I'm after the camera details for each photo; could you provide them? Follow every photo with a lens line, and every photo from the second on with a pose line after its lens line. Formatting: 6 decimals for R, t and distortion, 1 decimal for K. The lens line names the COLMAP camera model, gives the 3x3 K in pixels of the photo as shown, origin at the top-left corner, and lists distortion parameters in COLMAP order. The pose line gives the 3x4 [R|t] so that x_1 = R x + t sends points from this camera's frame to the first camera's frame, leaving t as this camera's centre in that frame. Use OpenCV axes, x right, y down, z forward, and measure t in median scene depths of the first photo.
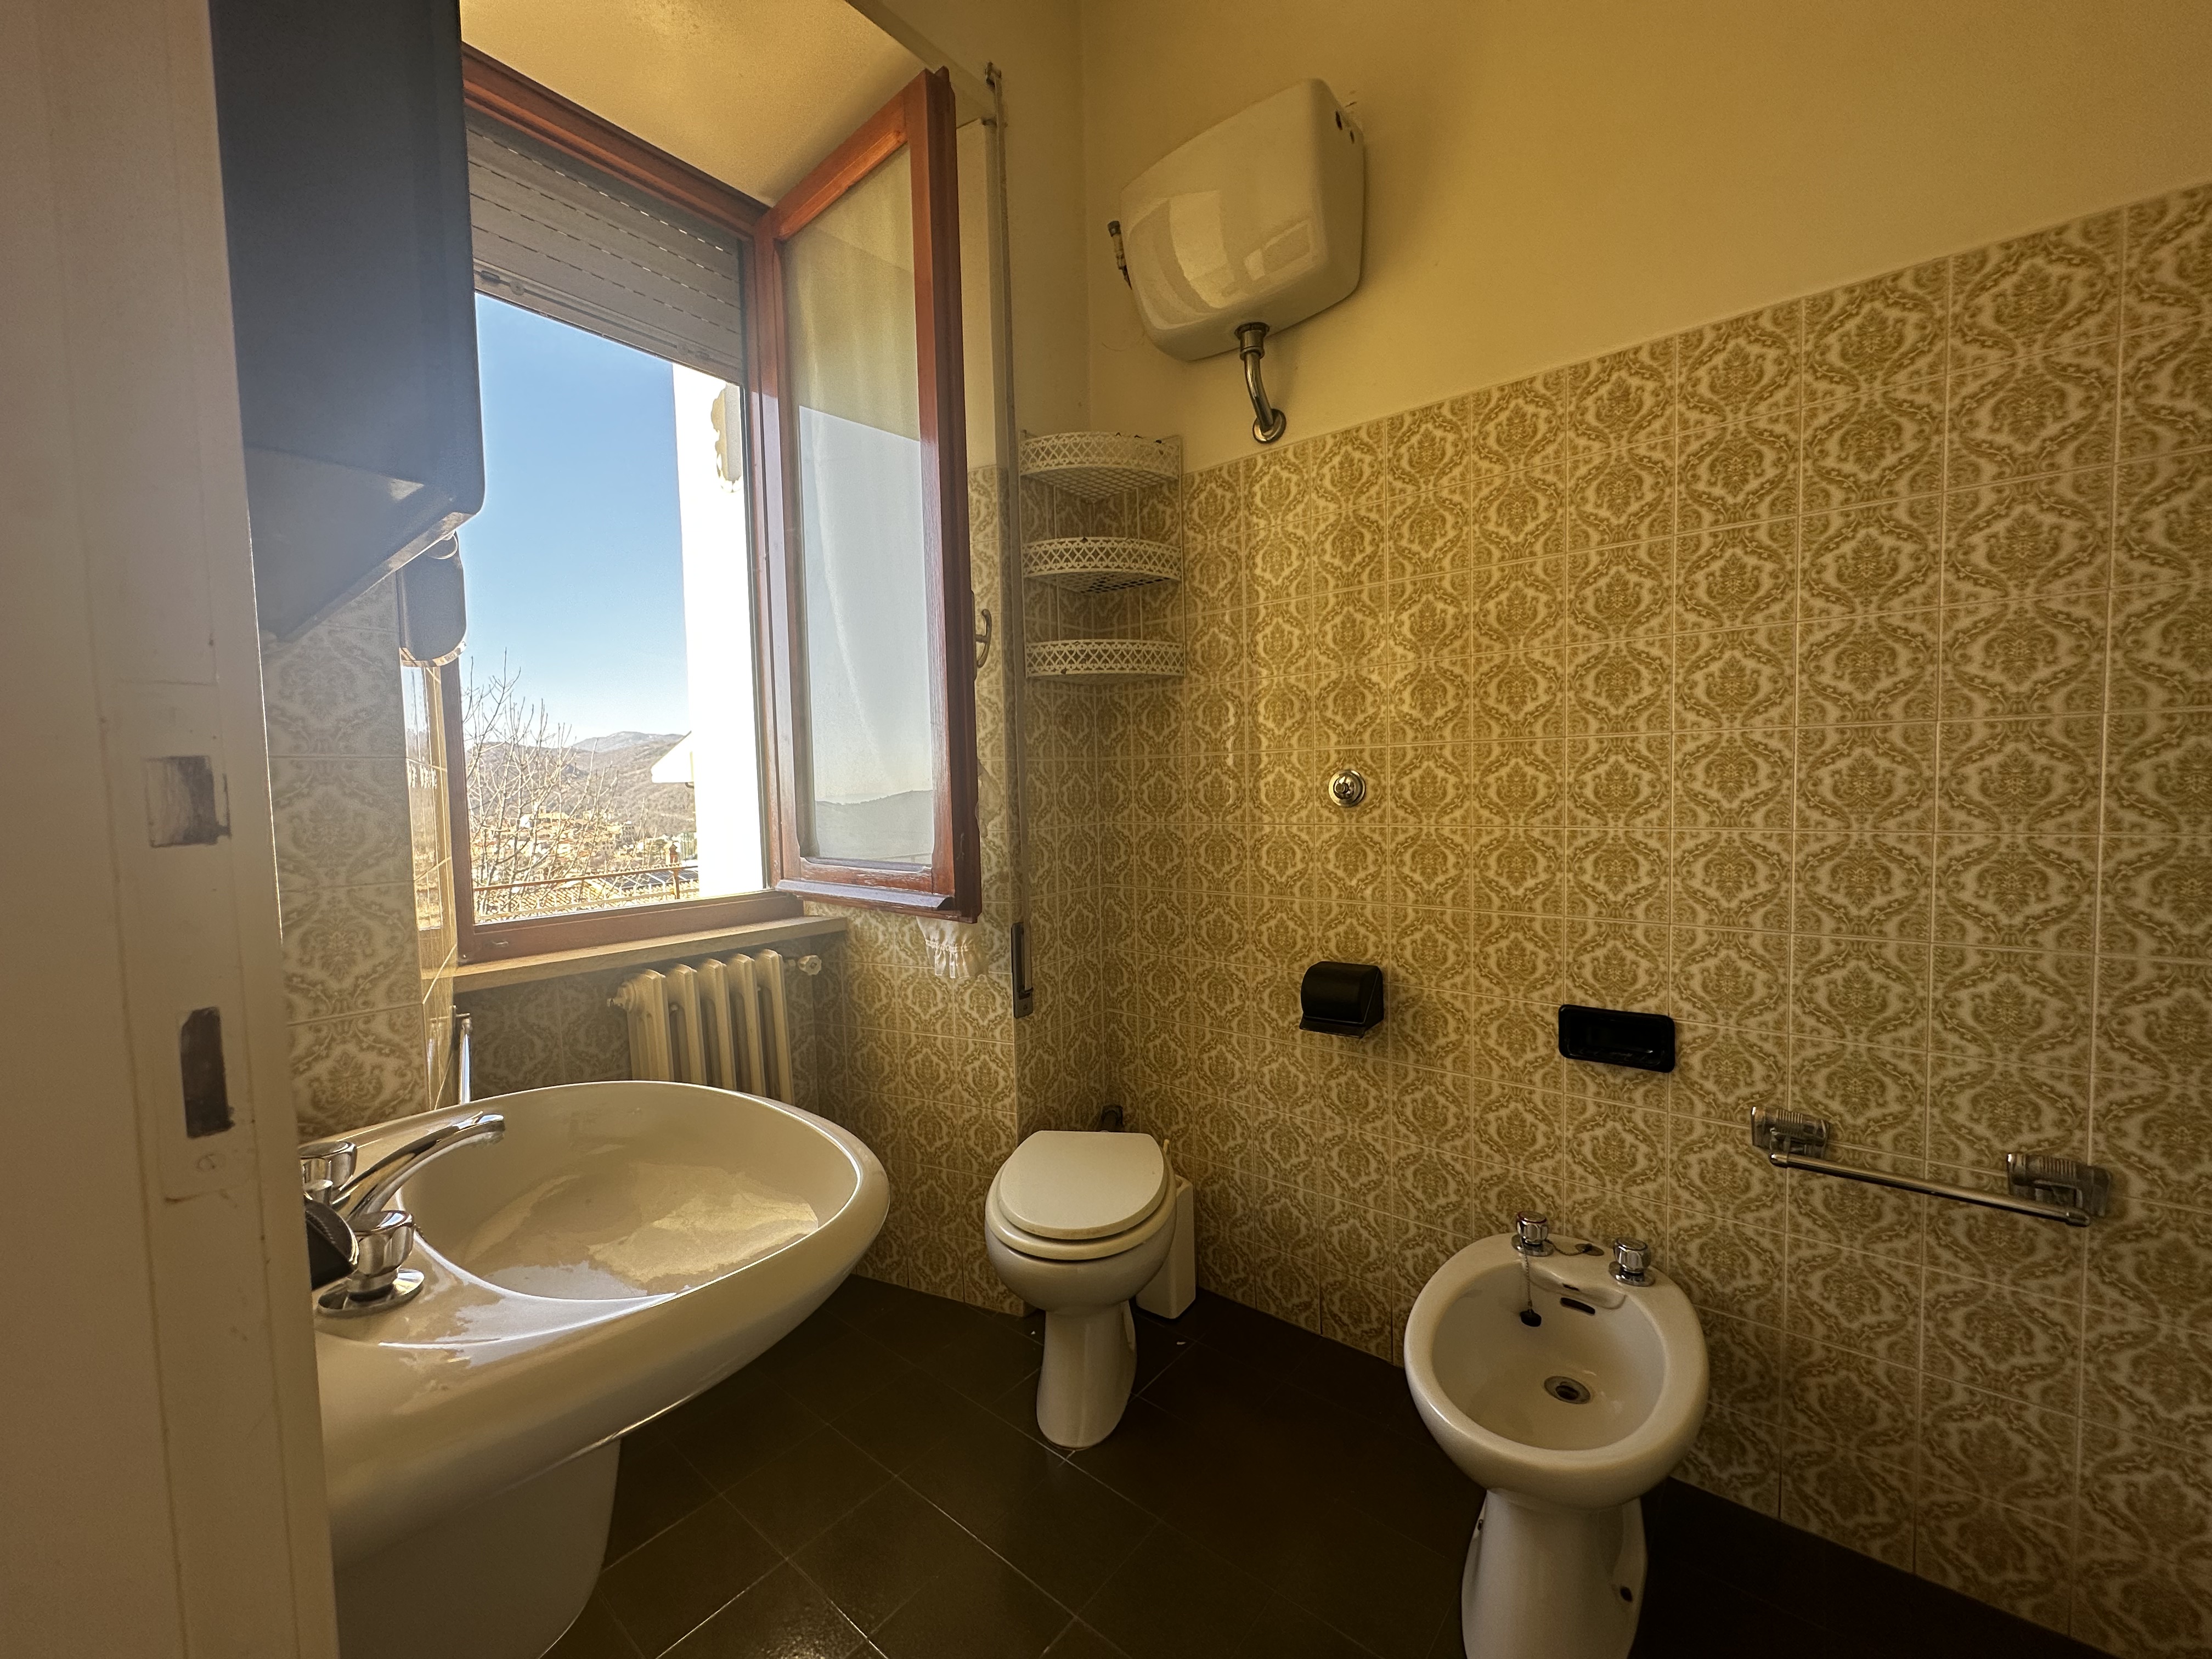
lens RADIAL K [[880.7, 0, 1107.2], [0, 880.7, 826.1], [0, 0, 1]] dist [-0.004339, 0.001250]
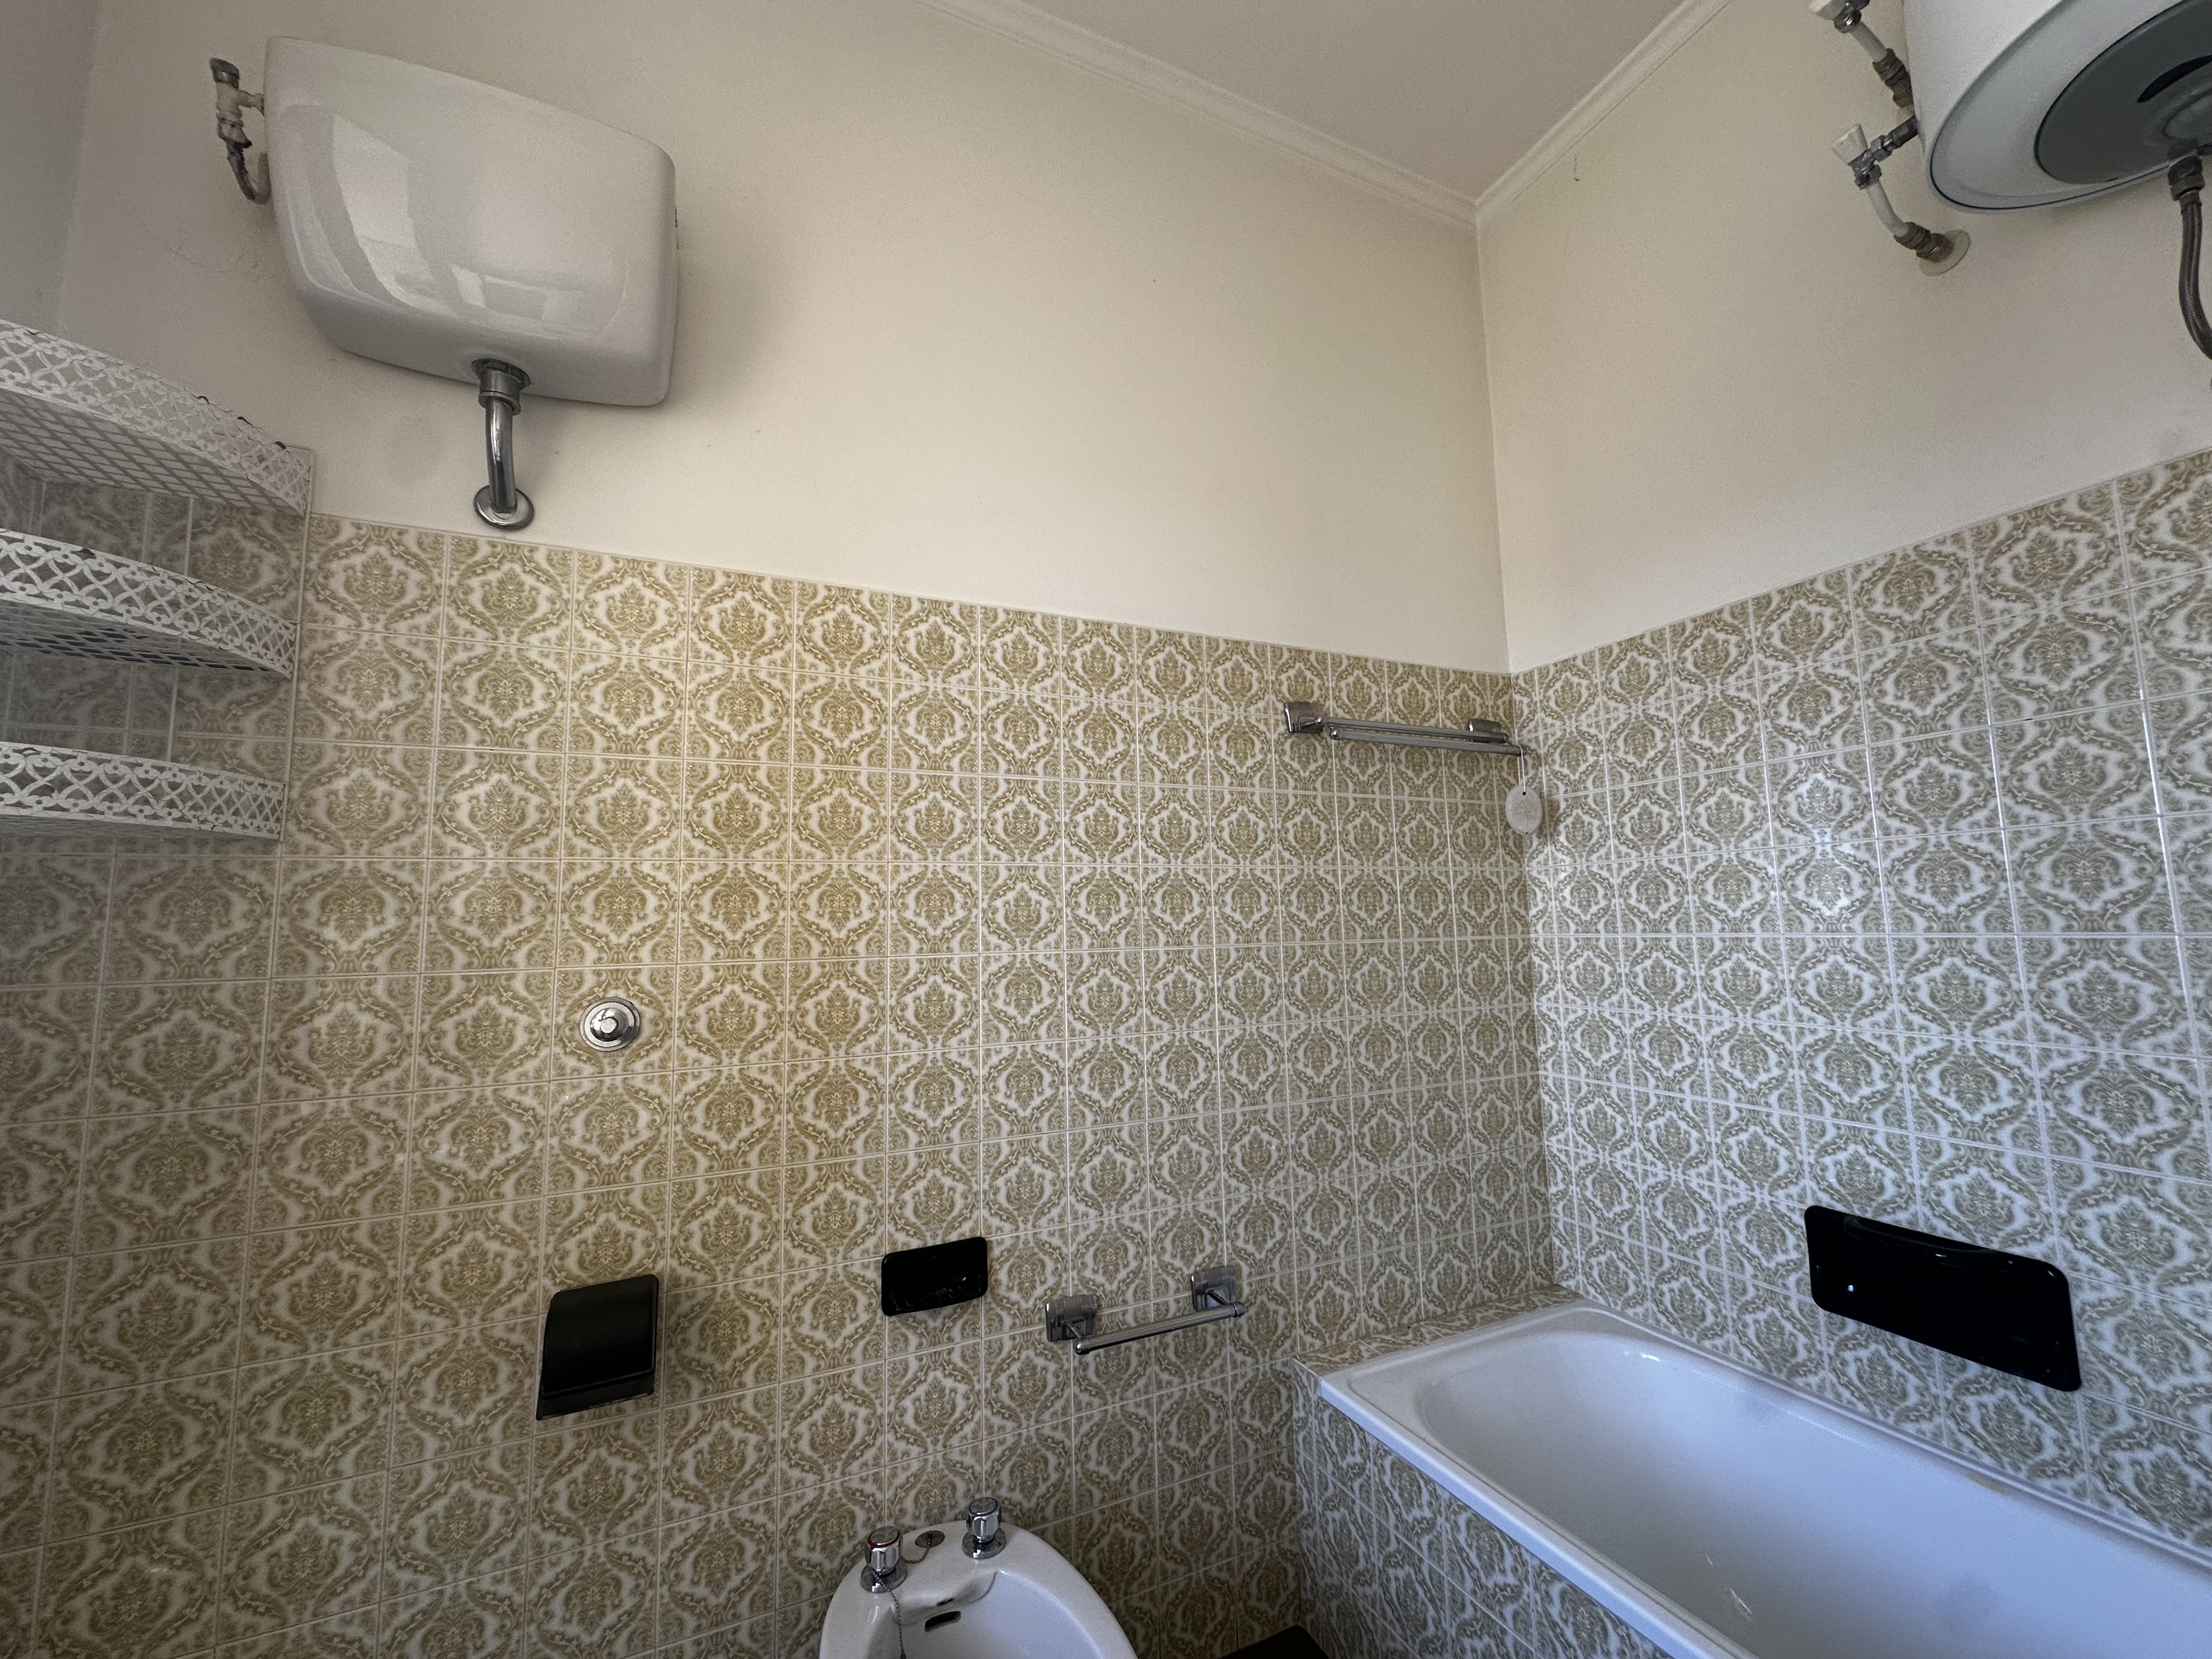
lens RADIAL K [[880.7, 0, 1107.2], [0, 880.7, 826.1], [0, 0, 1]] dist [-0.004339, 0.001250]
pose [[0.443003, 0.118002, 0.888720, -0.243584], [0.057932, 0.985460, -0.159725, -0.075907], [-0.894646, 0.122244, 0.429725, 0.363719]]
